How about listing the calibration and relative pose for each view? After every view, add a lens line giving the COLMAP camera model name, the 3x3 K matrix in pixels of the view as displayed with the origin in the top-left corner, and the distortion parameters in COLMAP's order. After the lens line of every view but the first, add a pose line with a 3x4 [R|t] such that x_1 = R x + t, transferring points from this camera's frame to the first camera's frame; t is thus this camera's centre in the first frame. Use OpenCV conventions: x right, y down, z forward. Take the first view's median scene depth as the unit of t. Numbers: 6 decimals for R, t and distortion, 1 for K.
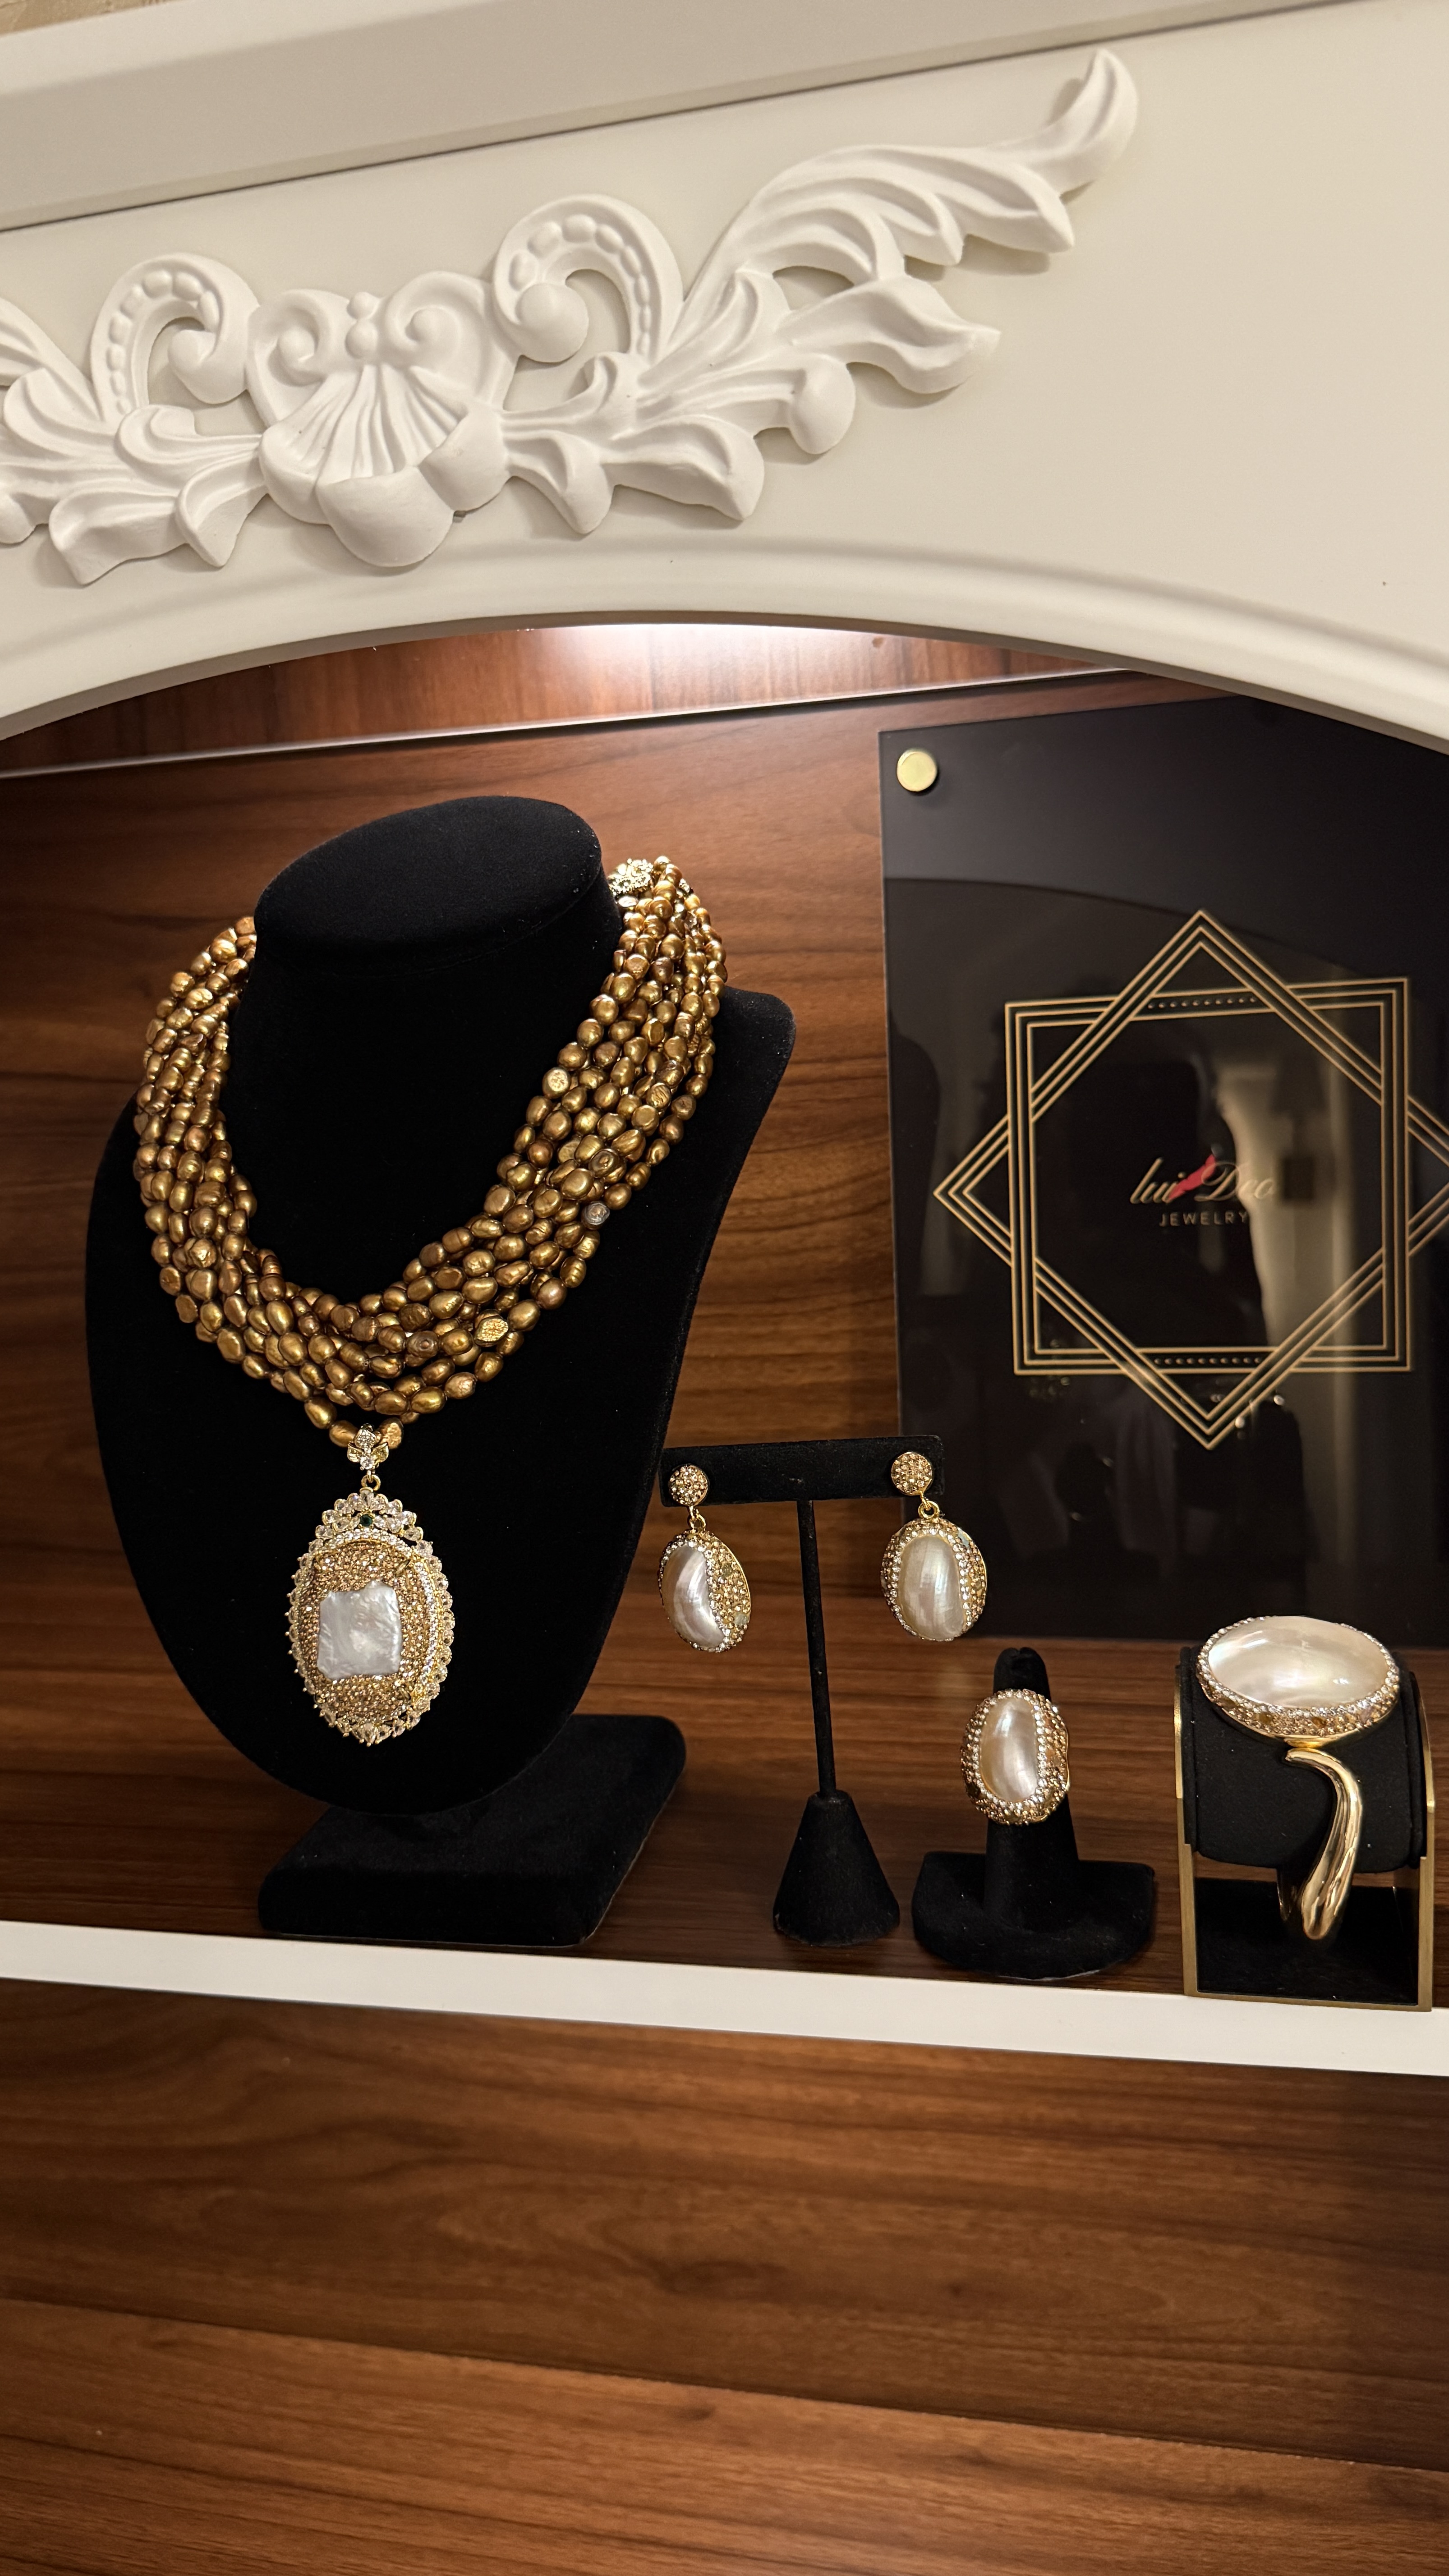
lens RADIAL K [[1875.7, 0, 732.4], [0, 1875.7, 1311.3], [0, 0, 1]] dist [-0.007874, -0.013880]
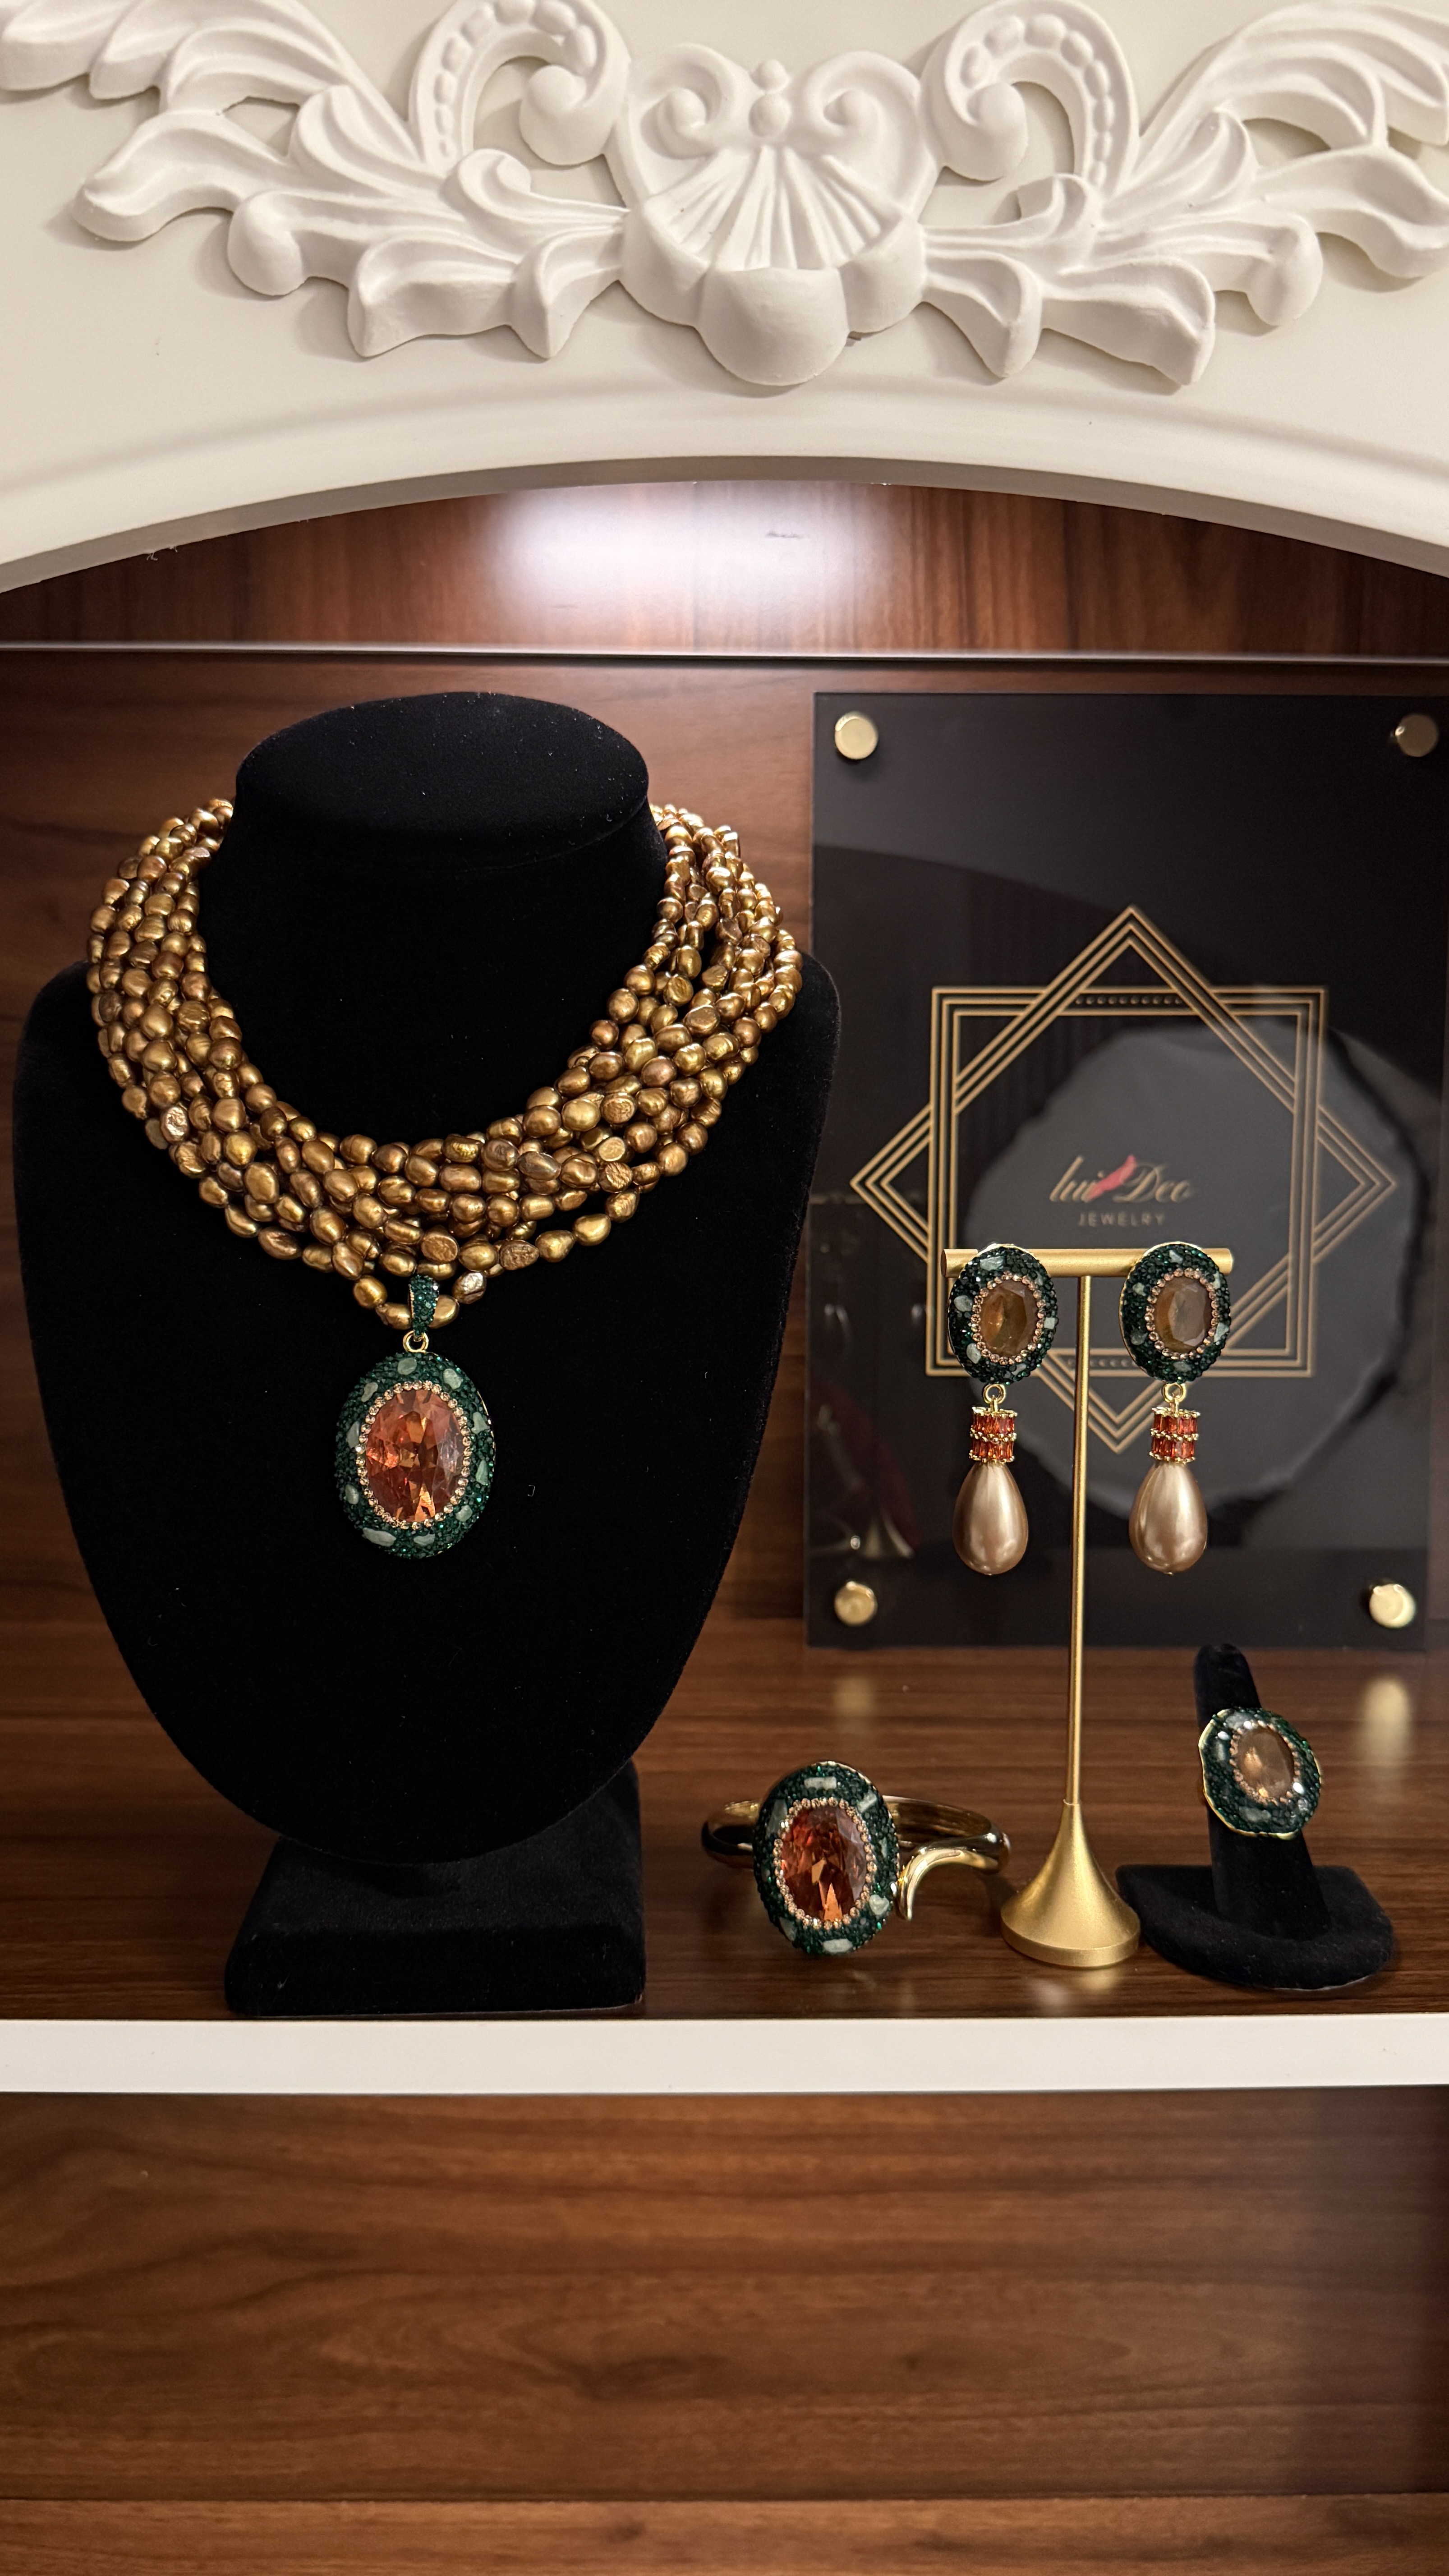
lens RADIAL K [[1875.7, 0, 723.4], [0, 1875.7, 1305.8], [0, 0, 1]] dist [-0.007874, -0.013880]
pose [[0.968248, 0.029854, 0.248204, -0.245628], [-0.022050, 0.999173, -0.034164, 0.032302], [-0.249018, 0.027607, 0.968105, 0.114858]]
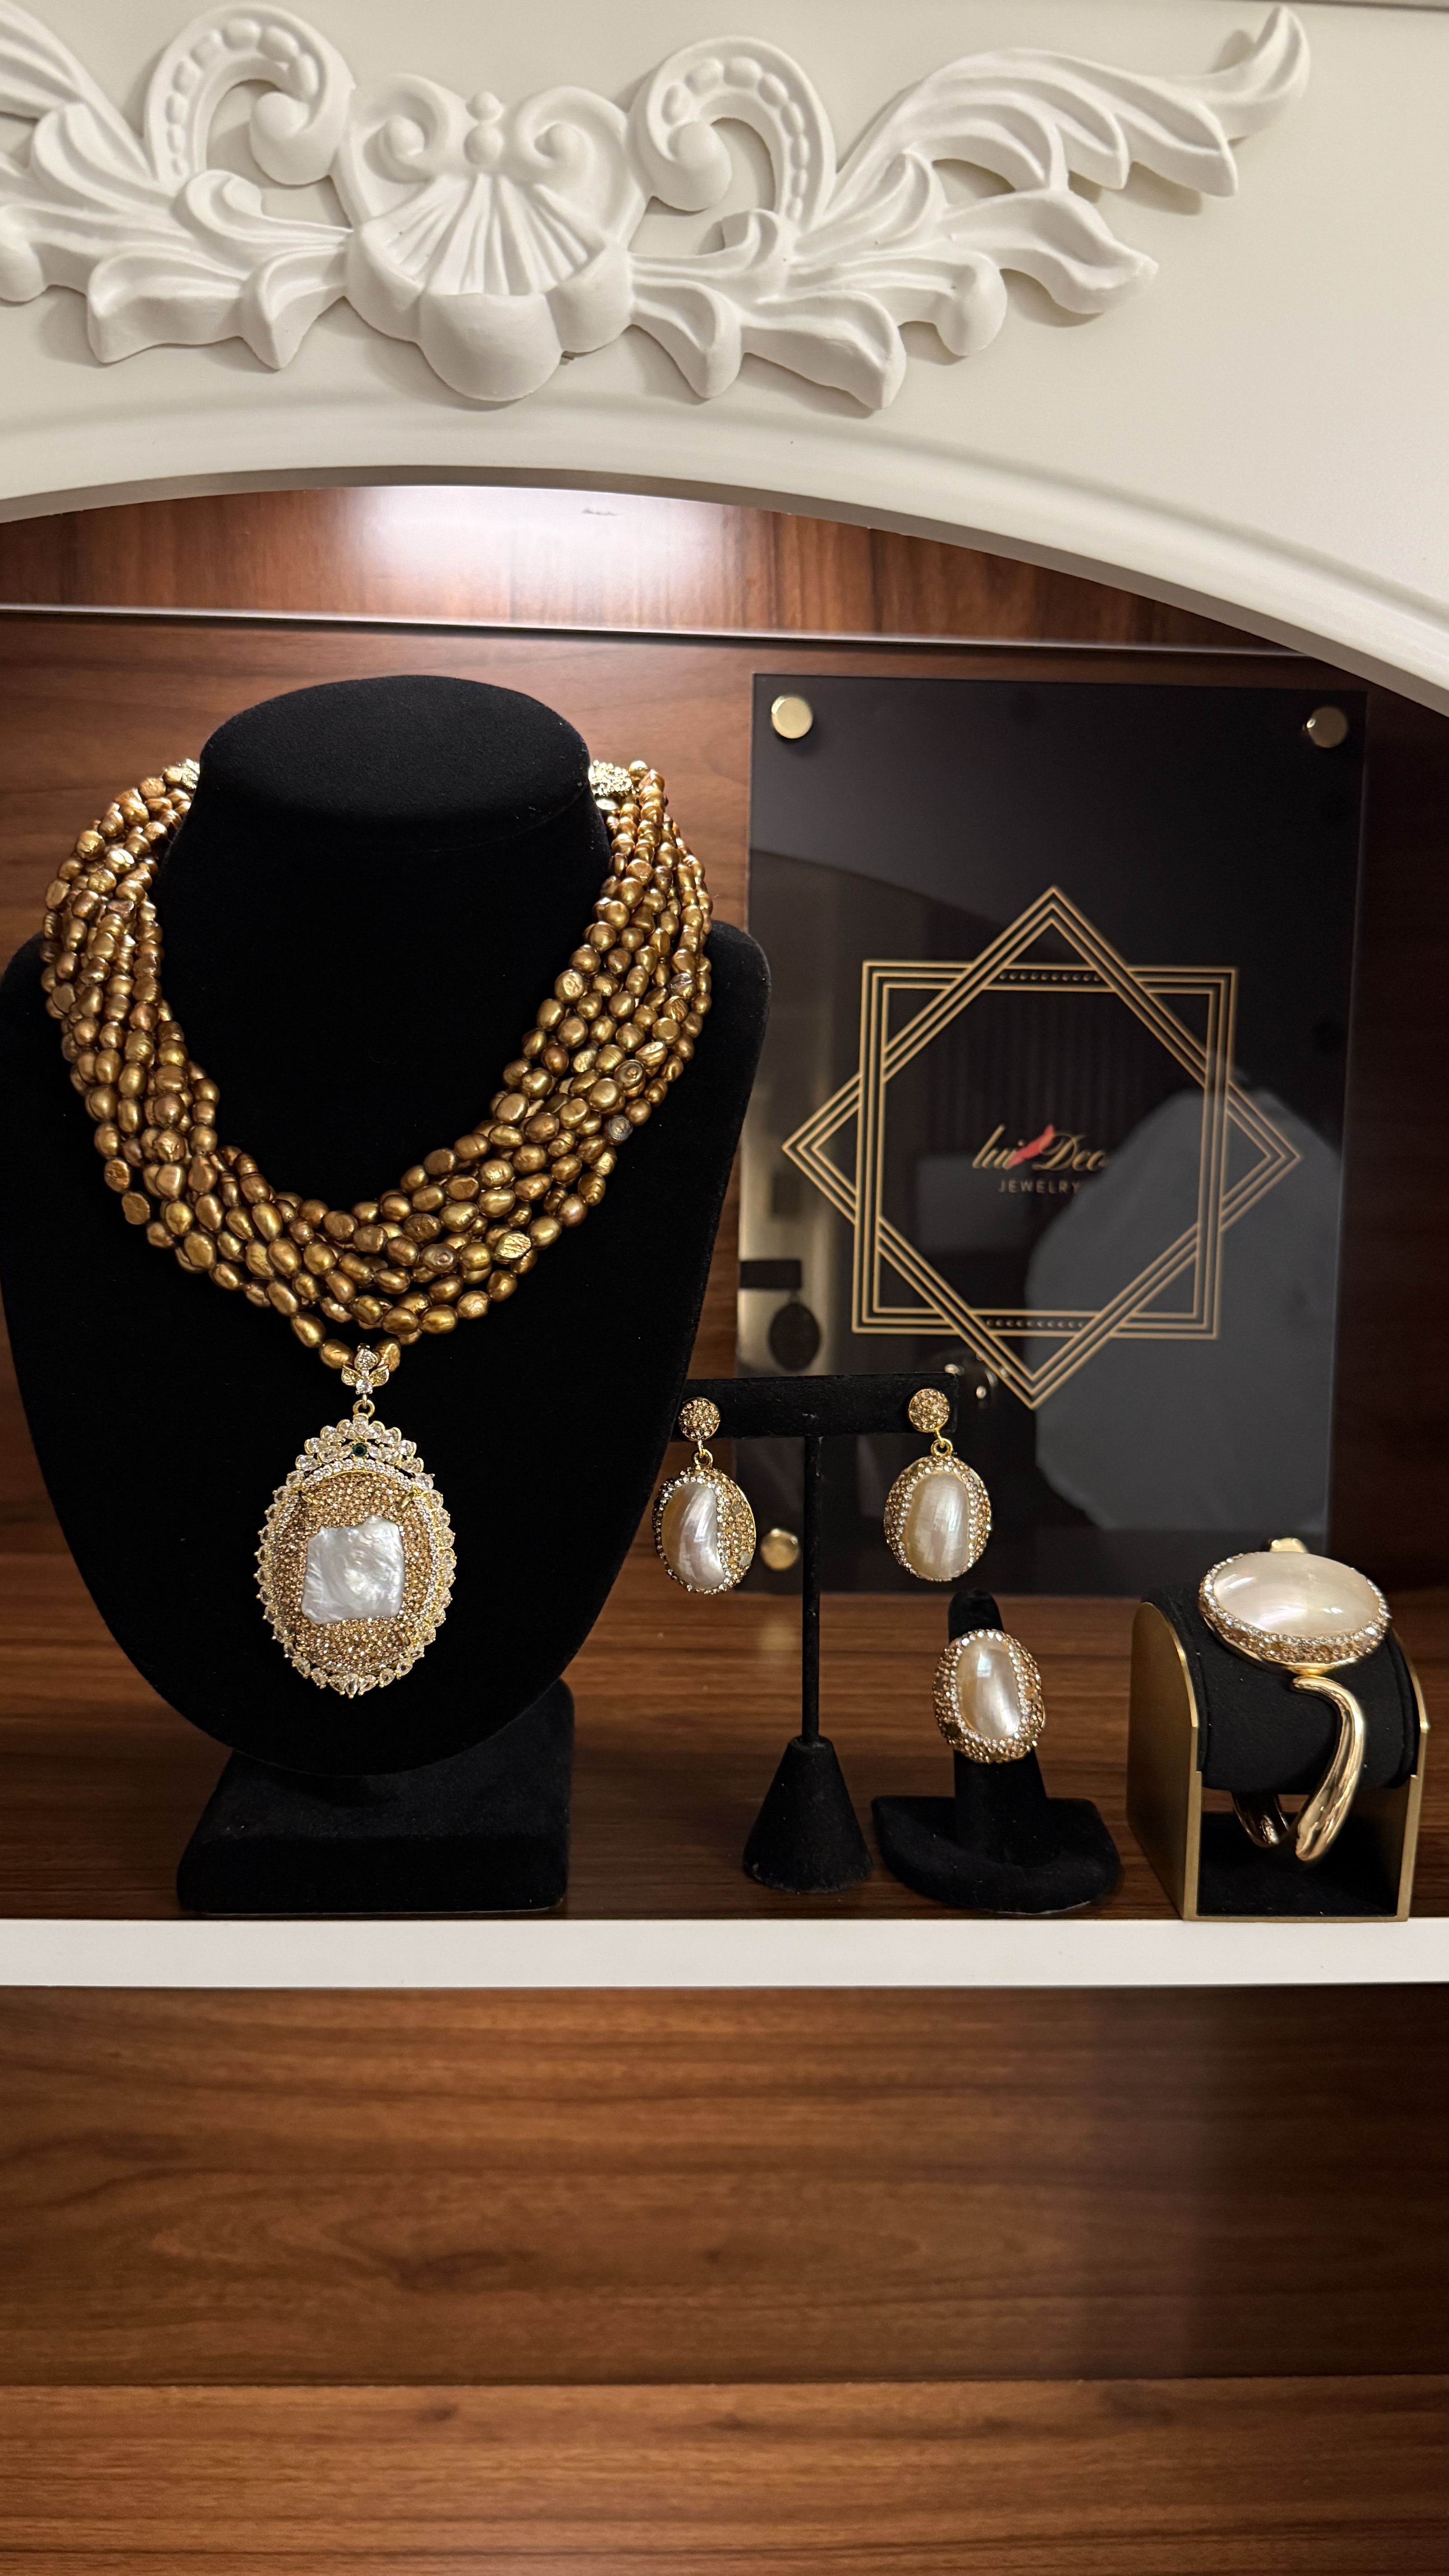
lens RADIAL K [[1875.7, 0, 728.3], [0, 1875.7, 1312.1], [0, 0, 1]] dist [-0.007874, -0.013880]
pose [[0.959724, 0.036356, 0.278582, -0.187441], [-0.037139, 0.999307, -0.002468, 0.027406], [-0.278479, -0.007978, 0.960409, 0.053252]]
